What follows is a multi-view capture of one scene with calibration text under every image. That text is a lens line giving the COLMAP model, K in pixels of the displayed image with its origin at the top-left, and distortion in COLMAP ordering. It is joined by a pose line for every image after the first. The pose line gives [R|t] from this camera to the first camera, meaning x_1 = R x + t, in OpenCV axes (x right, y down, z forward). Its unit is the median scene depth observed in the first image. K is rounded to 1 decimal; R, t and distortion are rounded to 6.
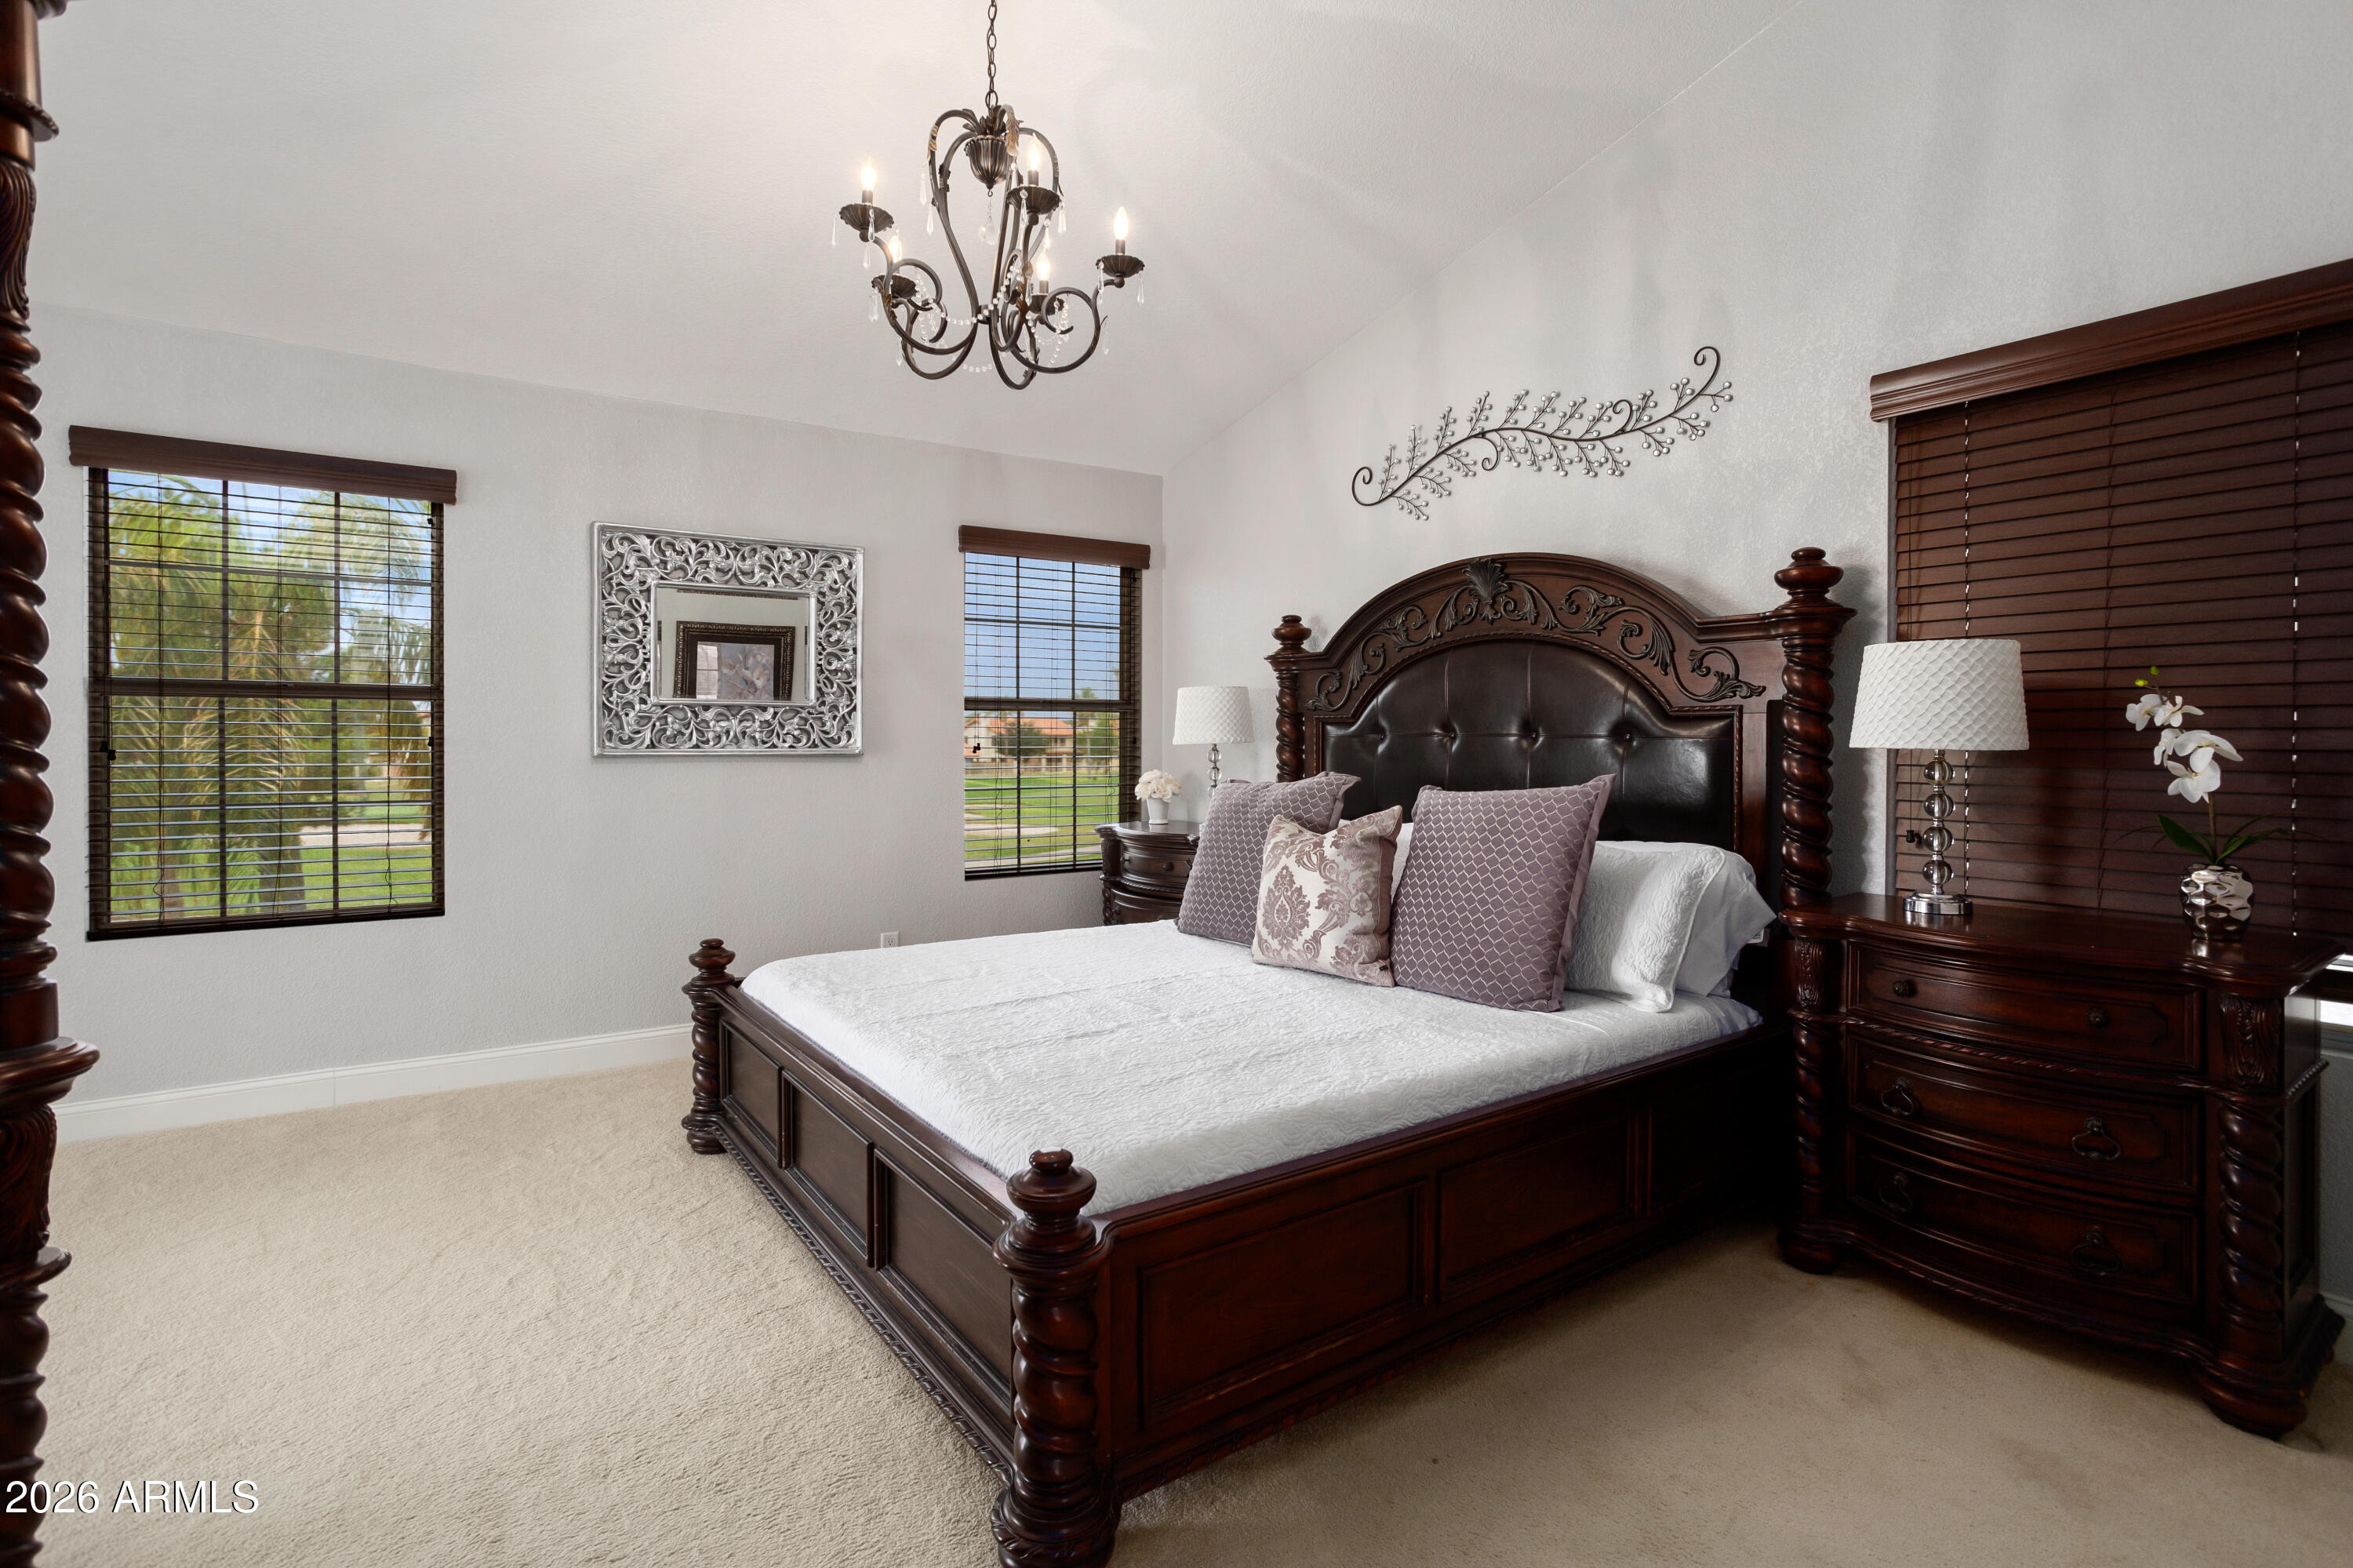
lens RADIAL K [[1152.2, 0, 1169.2], [0, 1152.2, 757.3], [0, 0, 1]] dist [-0.049634, 0.033038]
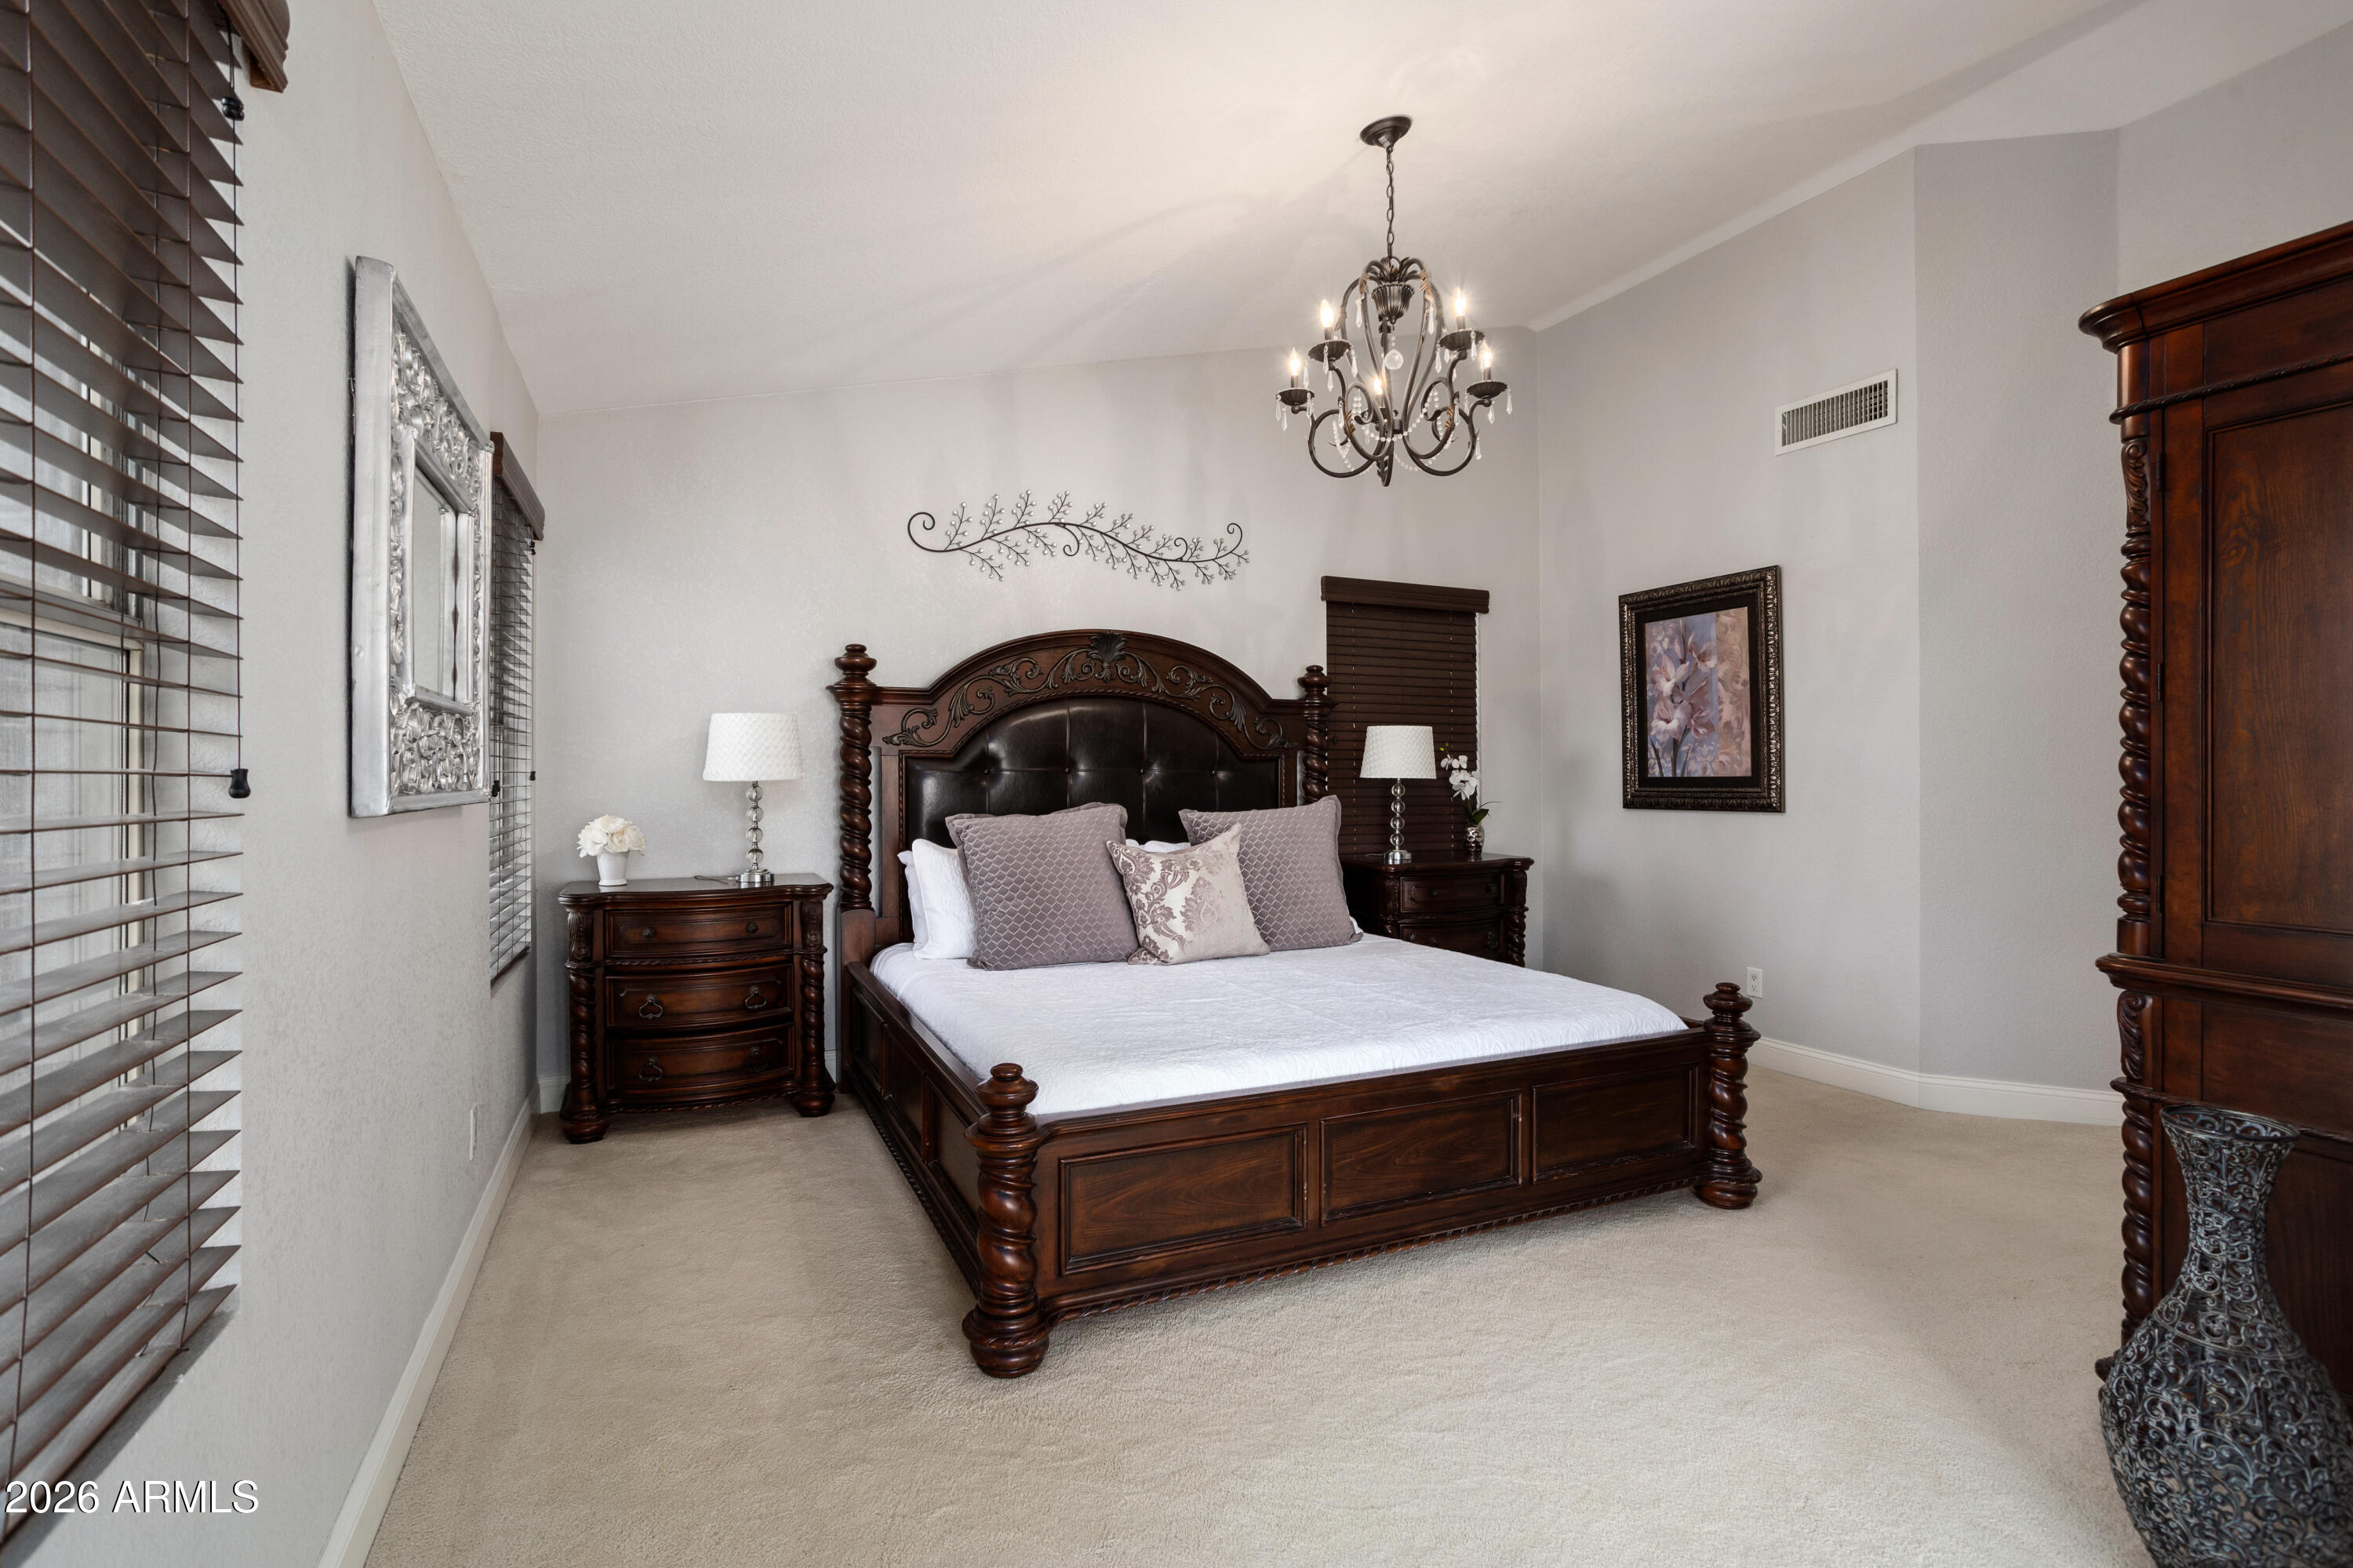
lens RADIAL K [[1138.9, 0, 1176.3], [0, 1138.9, 743.9], [0, 0, 1]] dist [-0.052889, 0.032165]
pose [[0.167932, 0.022406, 0.985544, -0.938662], [0.018405, 0.999496, -0.025860, -0.013547], [-0.985627, 0.022482, 0.167435, 0.707000]]
